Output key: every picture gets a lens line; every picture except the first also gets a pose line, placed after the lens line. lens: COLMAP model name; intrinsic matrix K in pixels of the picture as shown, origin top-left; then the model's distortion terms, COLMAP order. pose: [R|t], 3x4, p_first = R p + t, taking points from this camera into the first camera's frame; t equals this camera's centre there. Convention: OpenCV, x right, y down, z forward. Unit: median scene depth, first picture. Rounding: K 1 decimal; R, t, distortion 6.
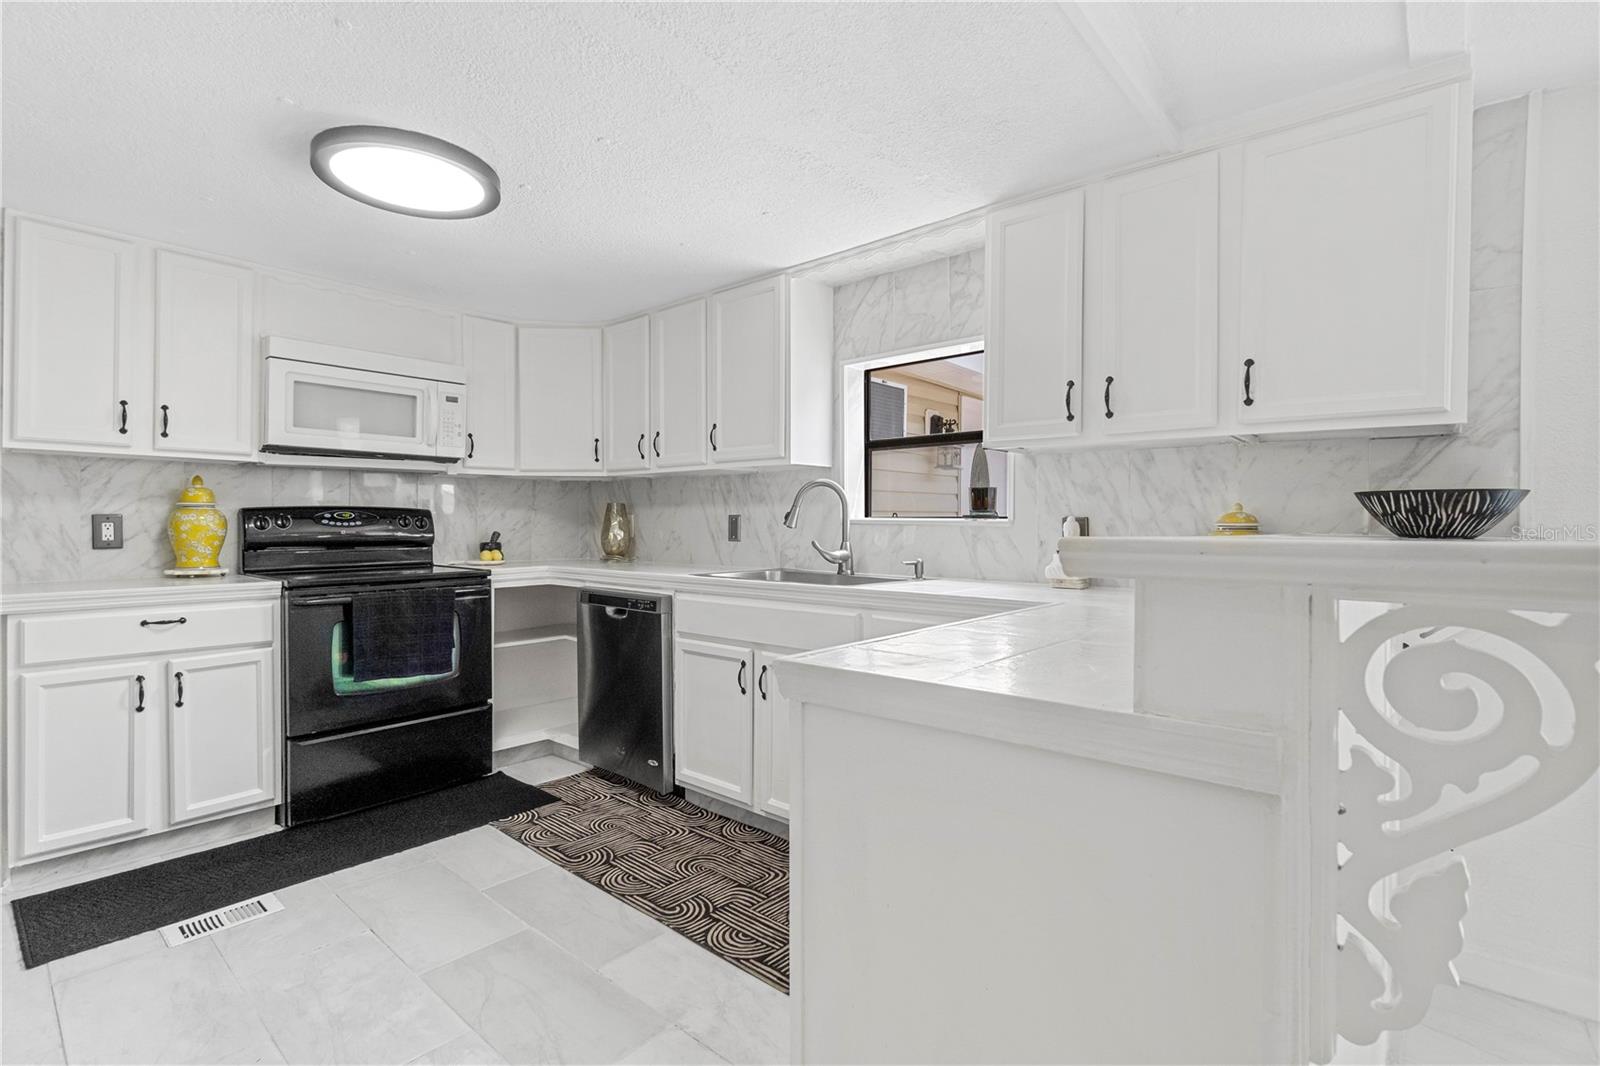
lens RADIAL K [[752.6, 0, 792.5], [0, 752.6, 525.1], [0, 0, 1]] dist [-0.005132, 0.002676]
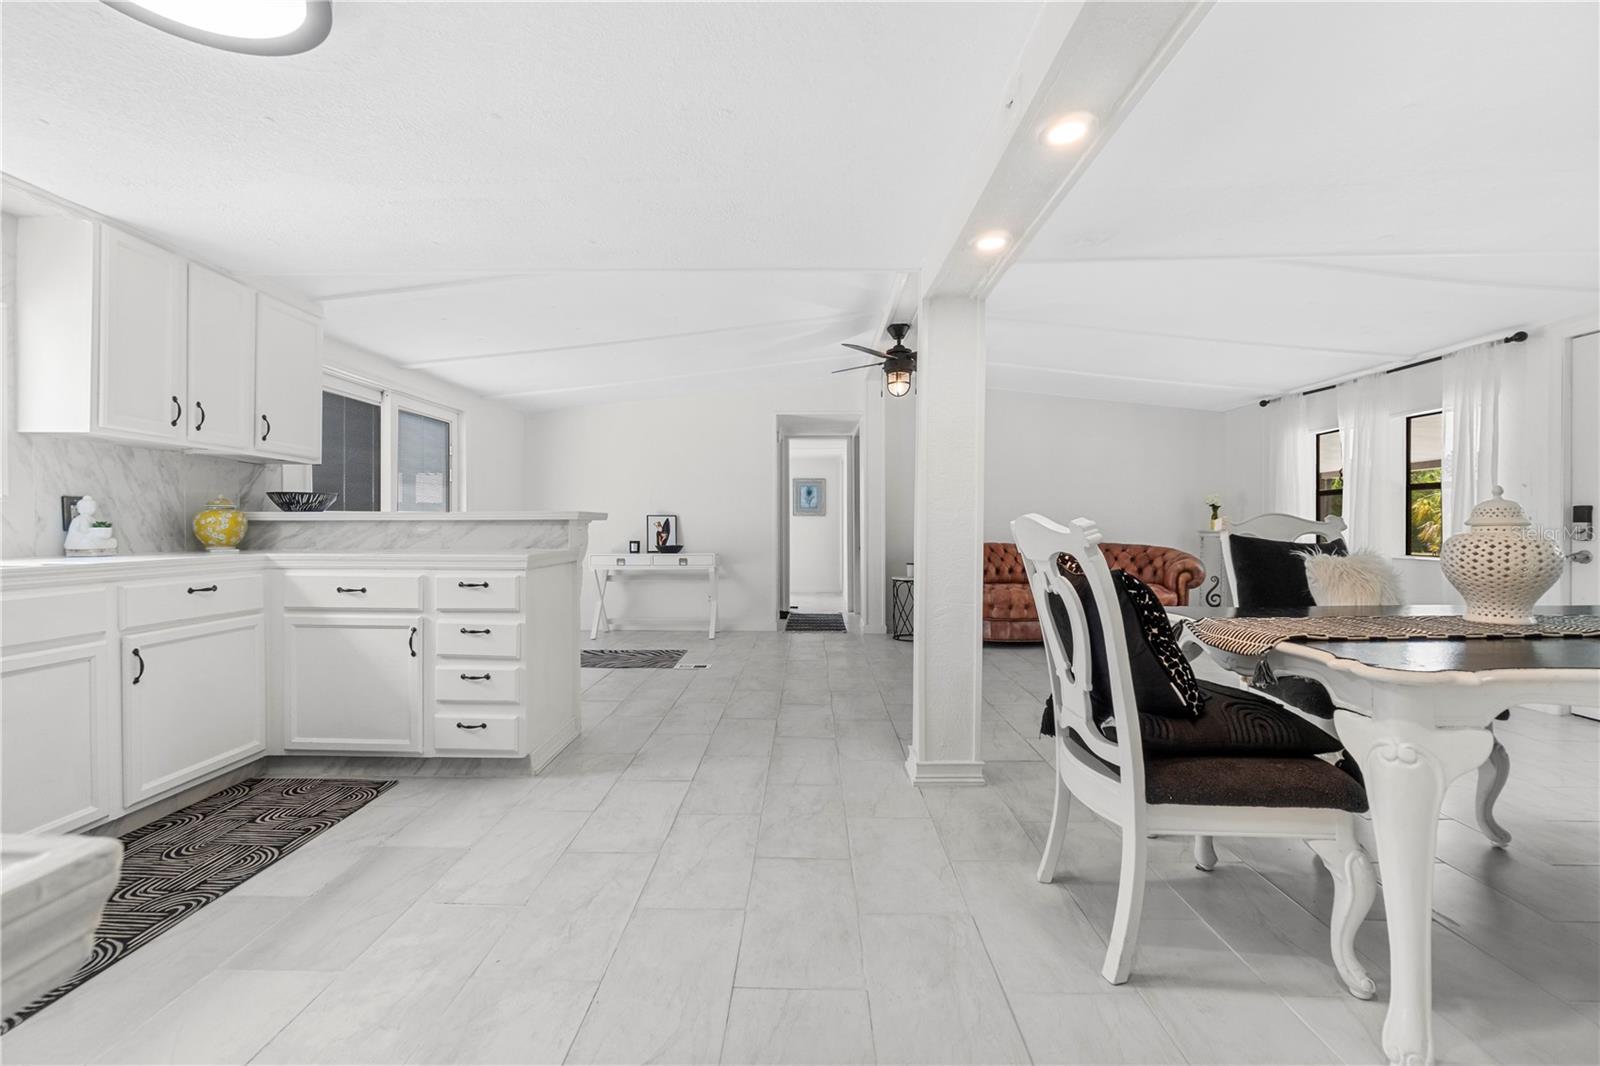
lens RADIAL K [[693.4, 0, 797.5], [0, 693.4, 530.4], [0, 0, 1]] dist [-0.010395, 0.003208]
pose [[-0.650767, -0.011052, 0.759197, -0.982862], [-0.005514, 0.999936, 0.009830, 0.021879], [-0.759257, 0.002211, -0.650787, 0.728460]]
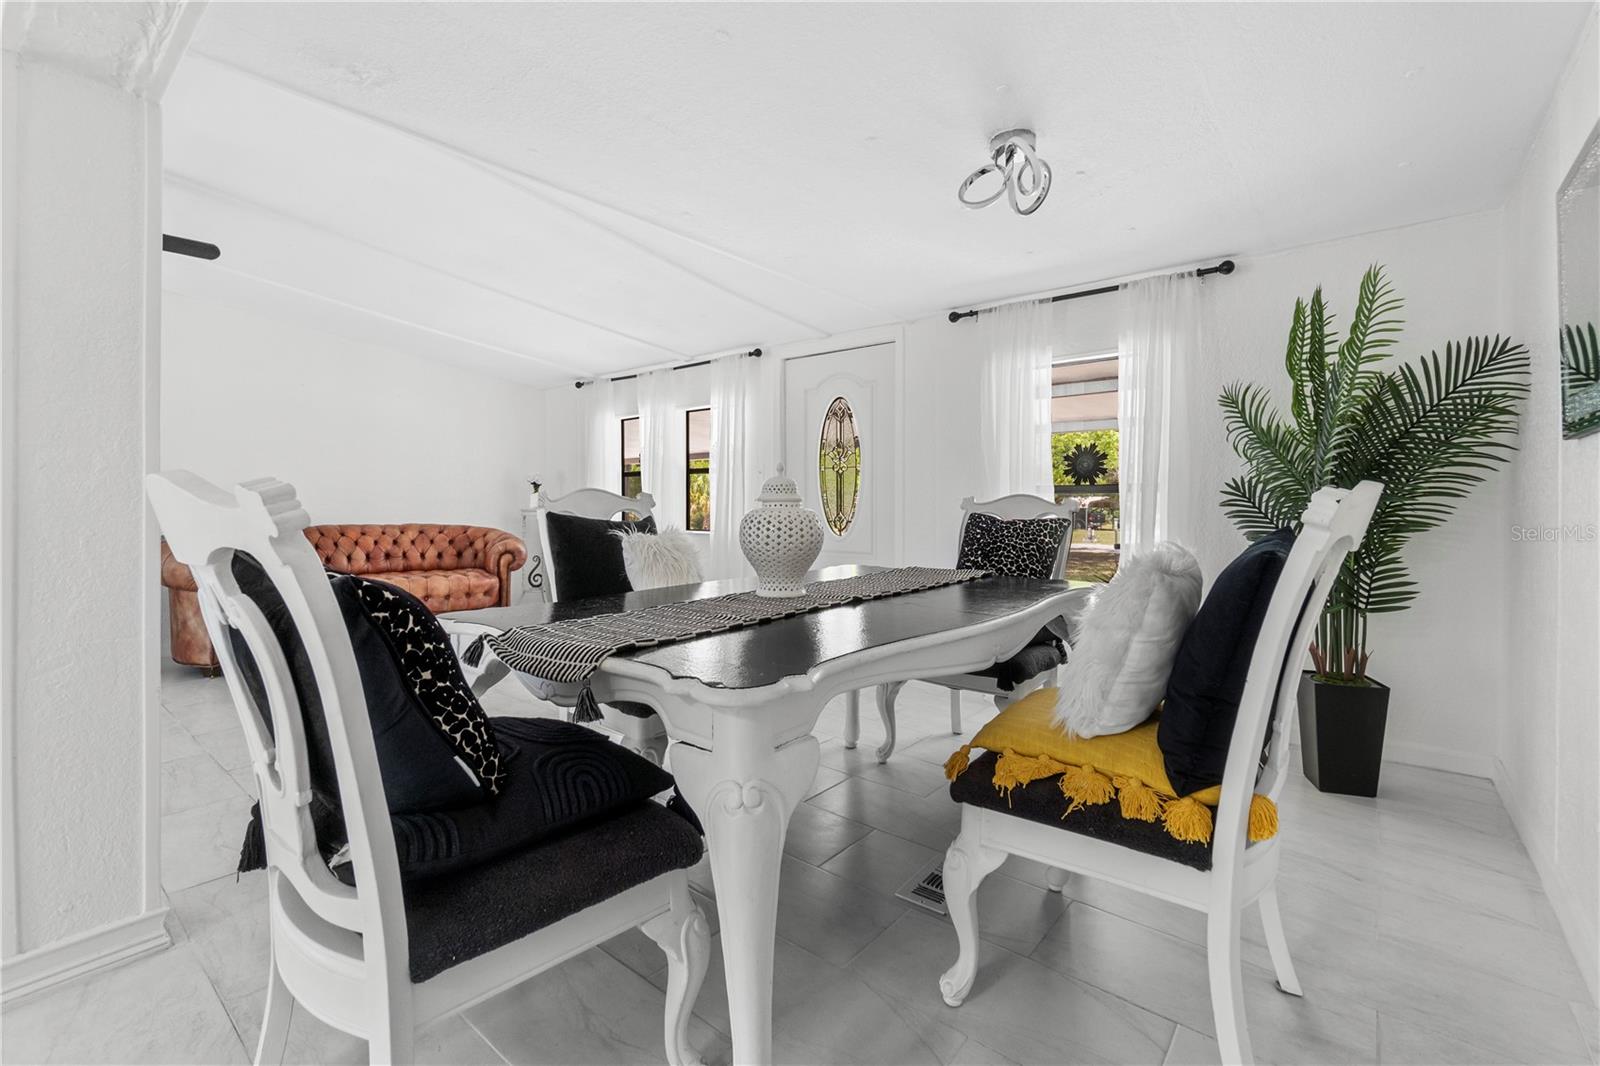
lens RADIAL K [[693.4, 0, 788.8], [0, 693.4, 512.2], [0, 0, 1]] dist [-0.010395, 0.003208]
pose [[-0.999595, -0.007452, -0.027454, -0.907758], [-0.007622, 0.999952, 0.006089, 0.026363], [0.027407, 0.006296, -0.999605, 0.471663]]
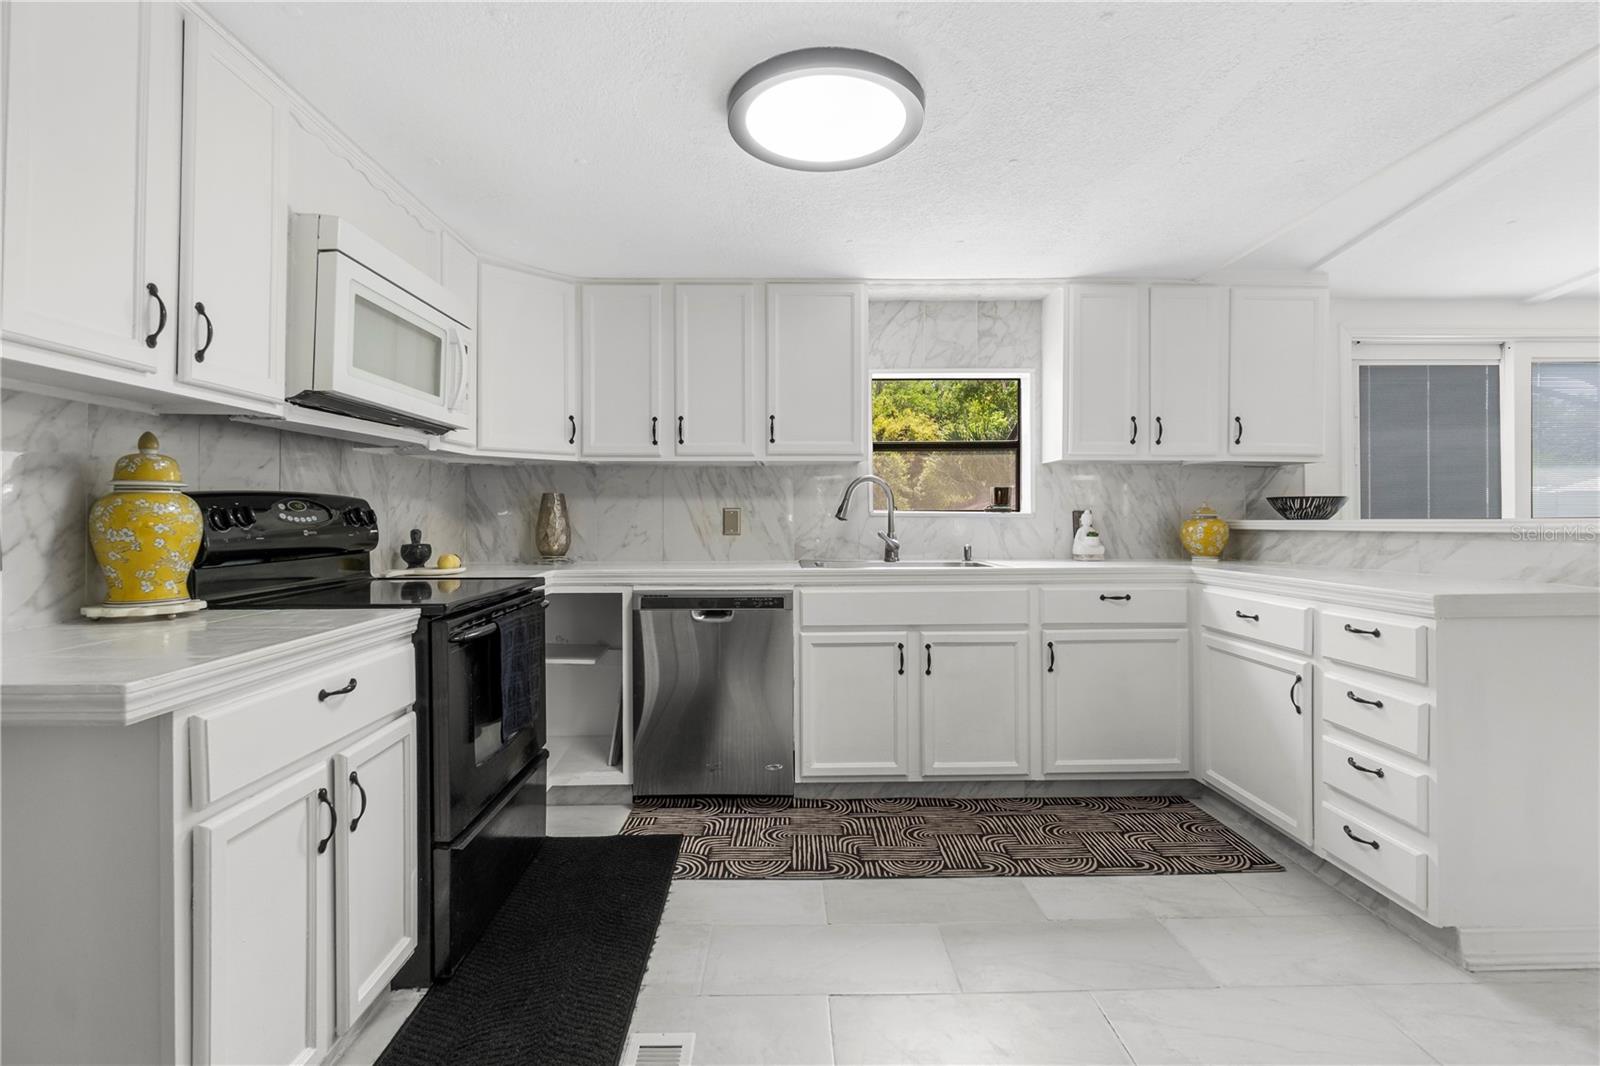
lens RADIAL K [[752.6, 0, 794.1], [0, 752.6, 516.5], [0, 0, 1]] dist [-0.005132, 0.002676]
pose [[0.735716, -0.004079, 0.677278, -0.836335], [0.006401, 0.999979, -0.000931, -0.001128], [-0.677260, 0.005020, 0.735727, 0.286105]]
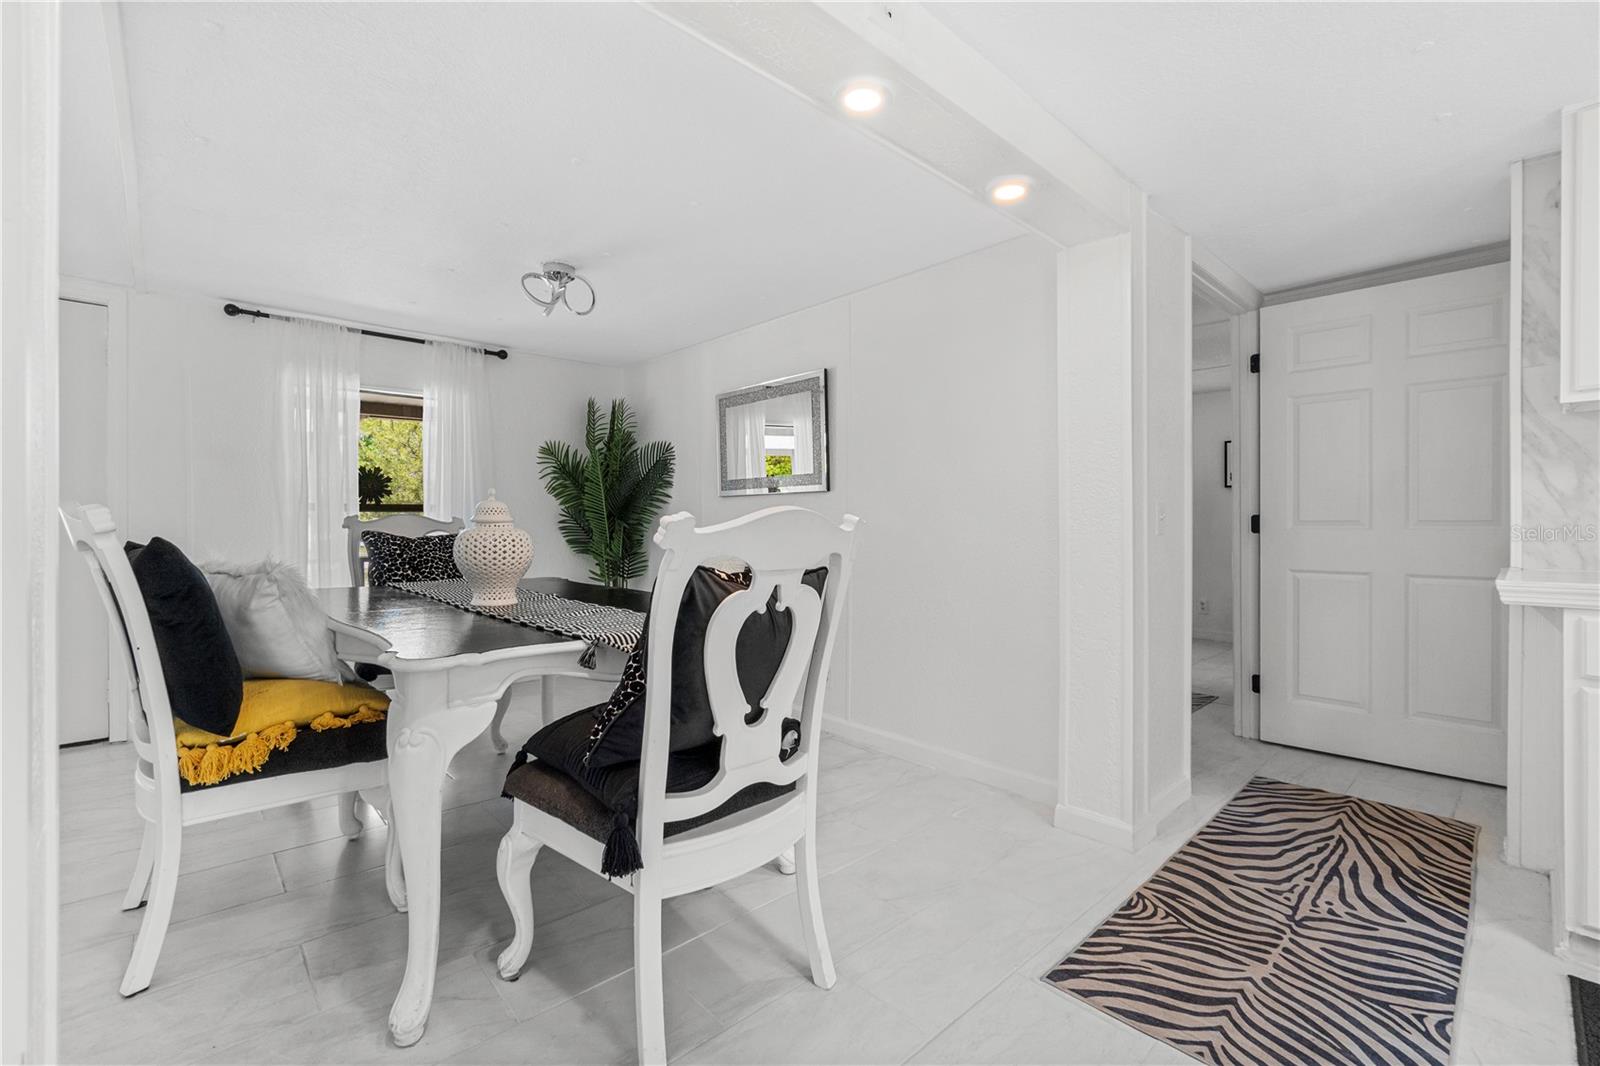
lens RADIAL K [[693.4, 0, 784.1], [0, 693.4, 522.8], [0, 0, 1]] dist [-0.010395, 0.003208]
pose [[-0.109686, -0.005156, -0.993953, -0.177775], [-0.000022, 0.999987, -0.005185, 0.025223], [0.993966, -0.000547, -0.109685, 0.200030]]
